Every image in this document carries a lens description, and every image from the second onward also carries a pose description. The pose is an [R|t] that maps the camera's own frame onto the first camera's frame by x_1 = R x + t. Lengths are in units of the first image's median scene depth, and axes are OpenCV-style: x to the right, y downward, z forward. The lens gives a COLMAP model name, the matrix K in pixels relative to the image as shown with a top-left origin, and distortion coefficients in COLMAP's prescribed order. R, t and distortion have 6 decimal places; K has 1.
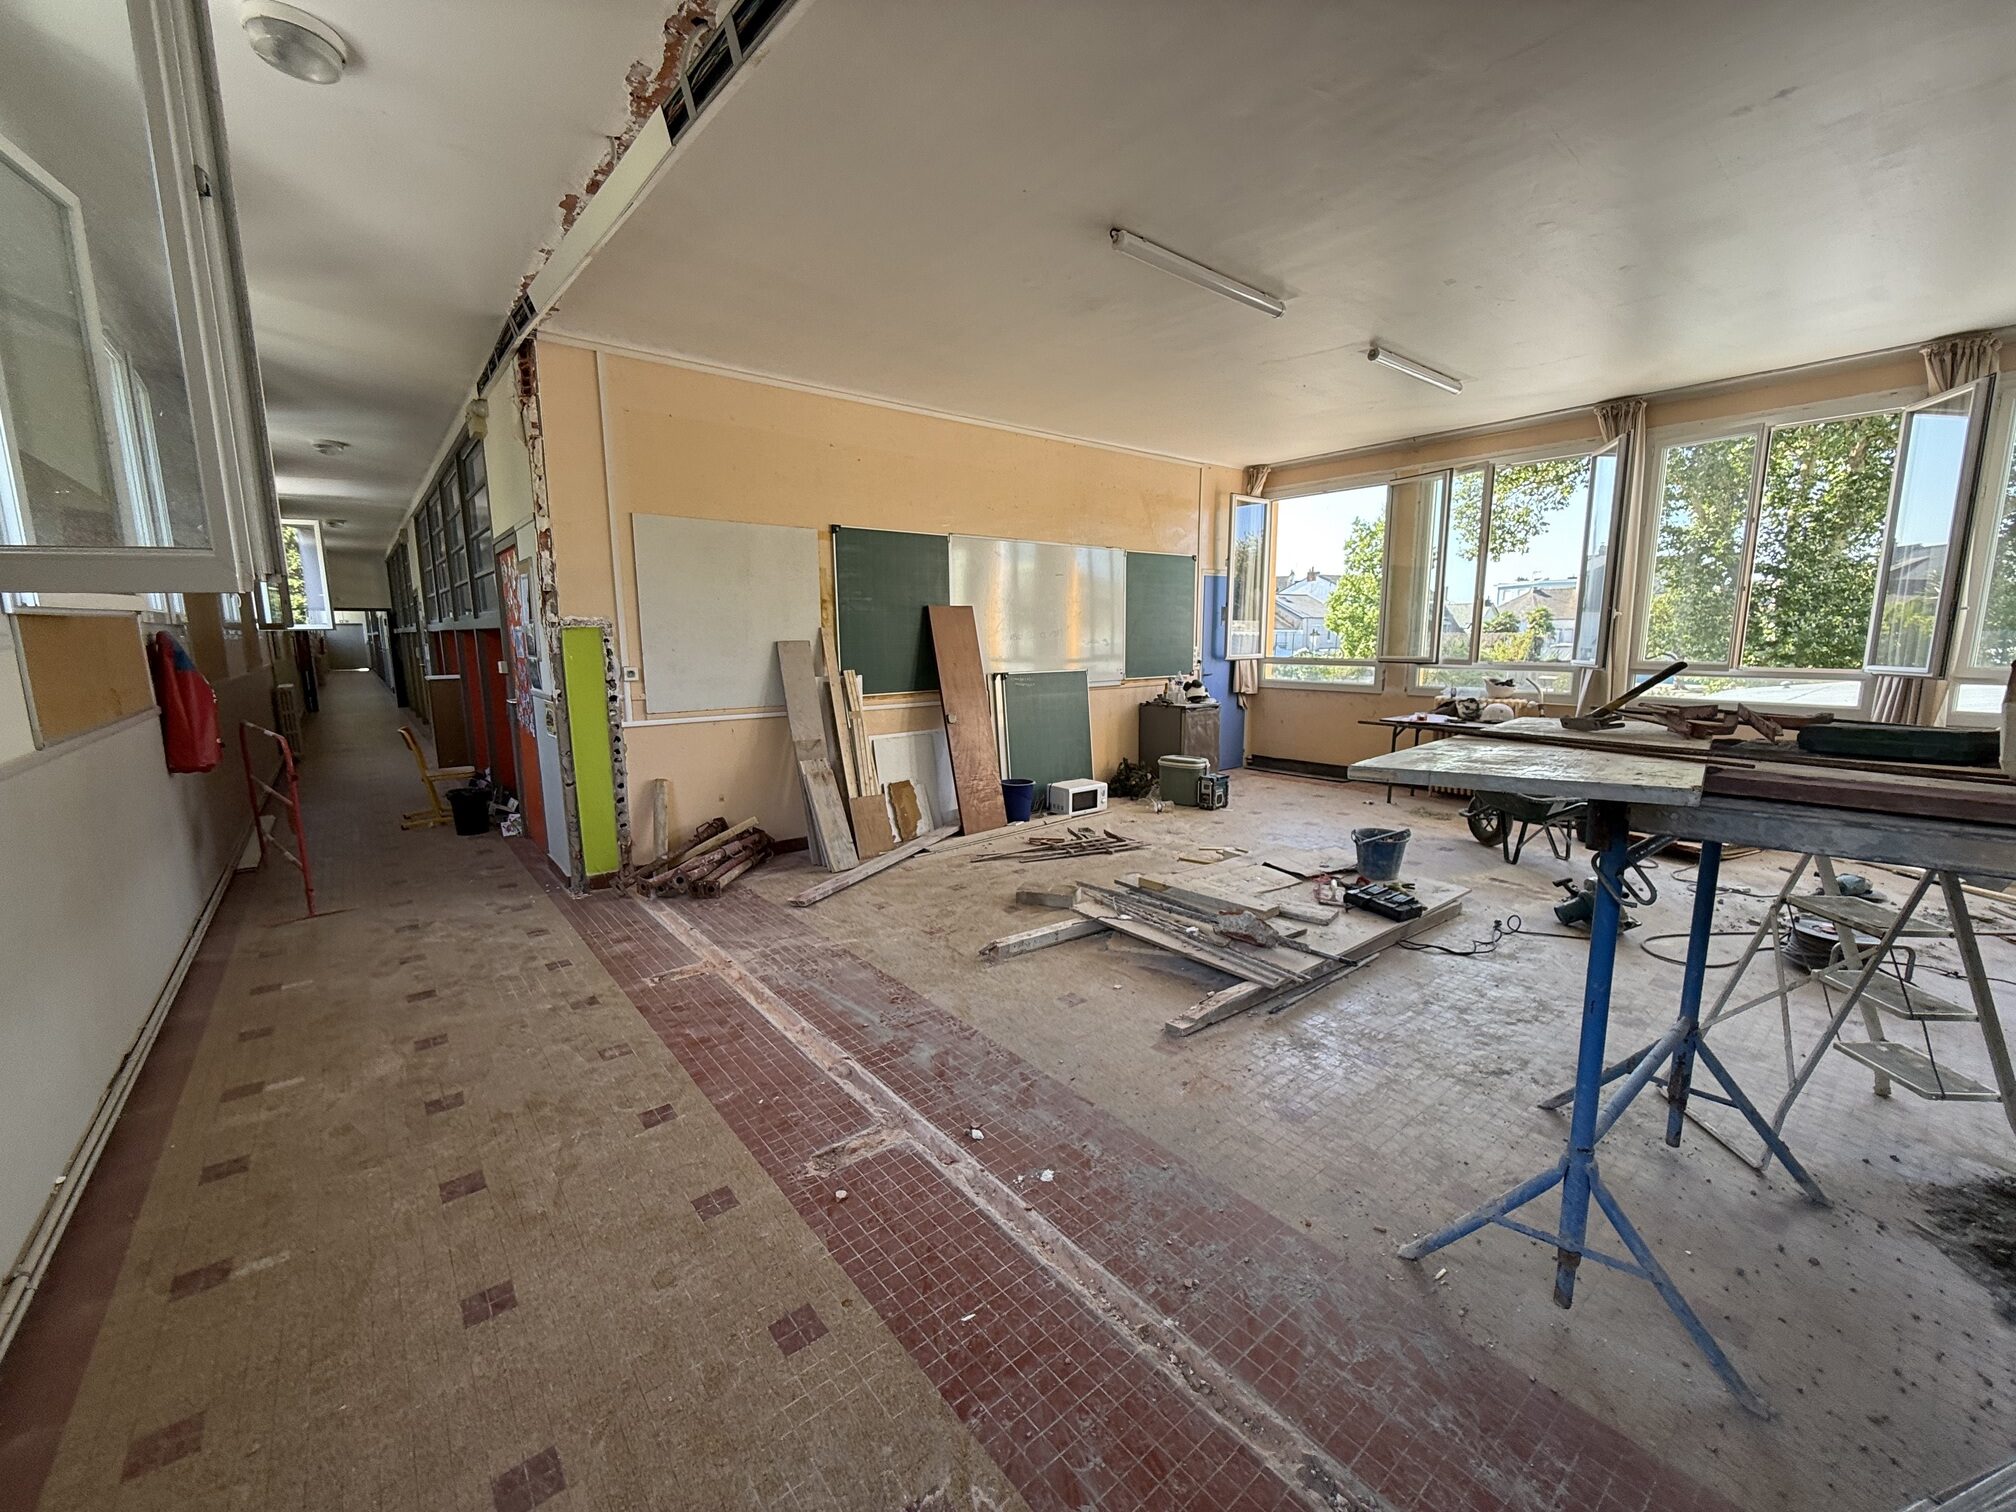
lens RADIAL K [[795.0, 0, 1008.0], [0, 795.0, 756.0], [0, 0, 1]] dist [0.001100, -0.000094]
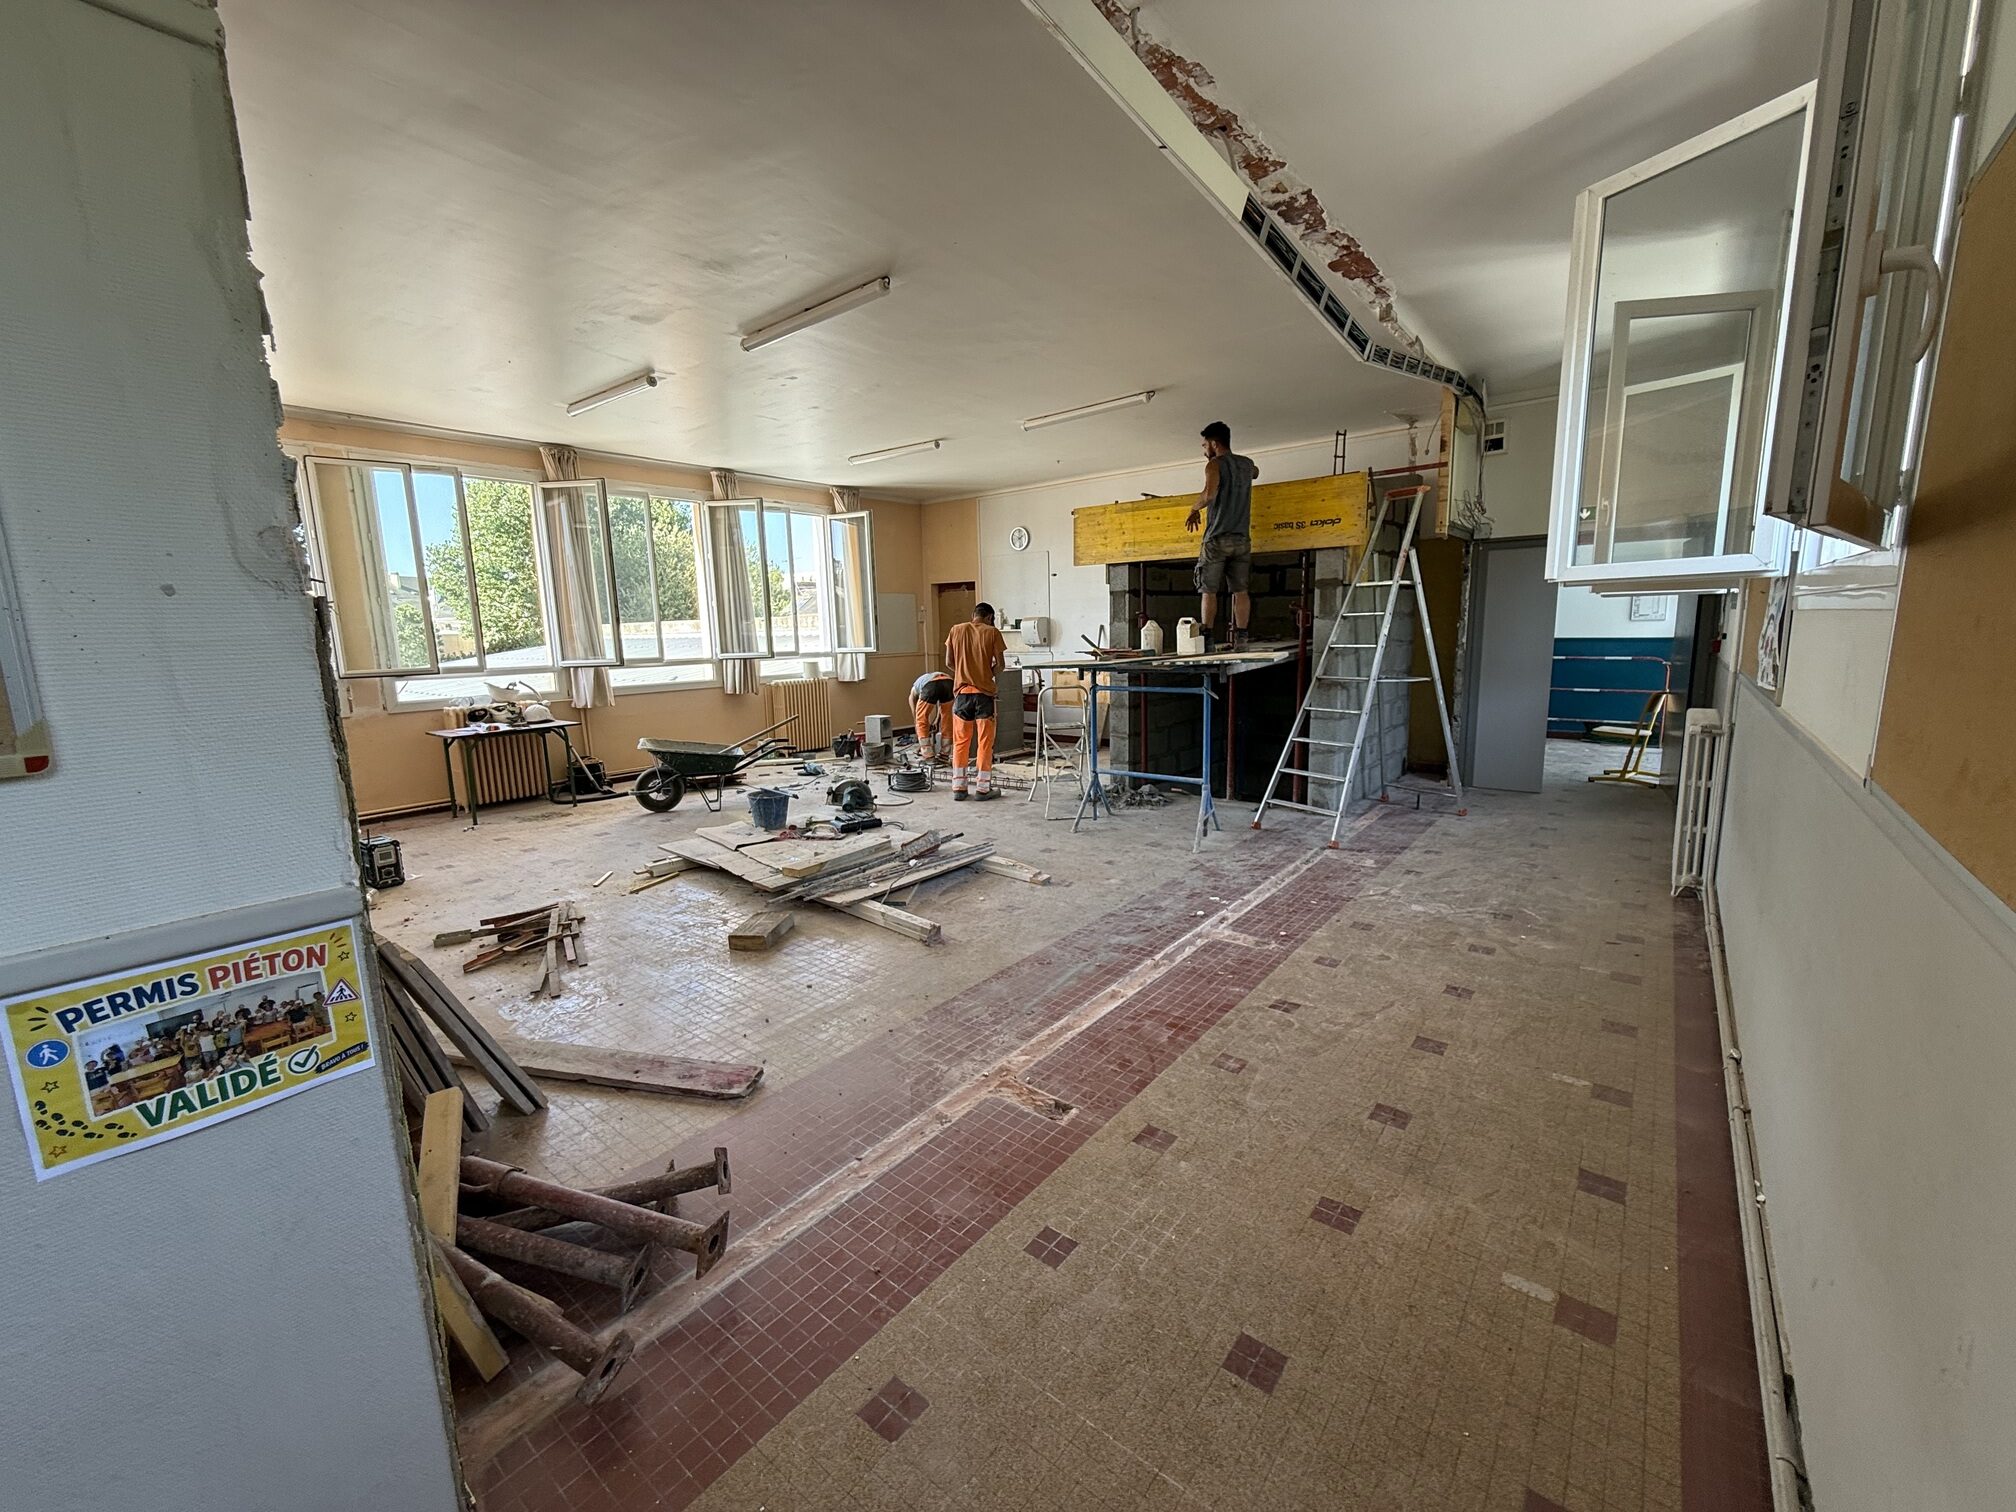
lens RADIAL K [[795.0, 0, 1008.0], [0, 795.0, 756.0], [0, 0, 1]] dist [0.001100, -0.000094]
pose [[-0.192680, -0.148207, 0.970005, -1.287342], [0.172483, 0.968021, 0.182166, -0.192705], [-0.965984, 0.202409, -0.160955, 1.317506]]
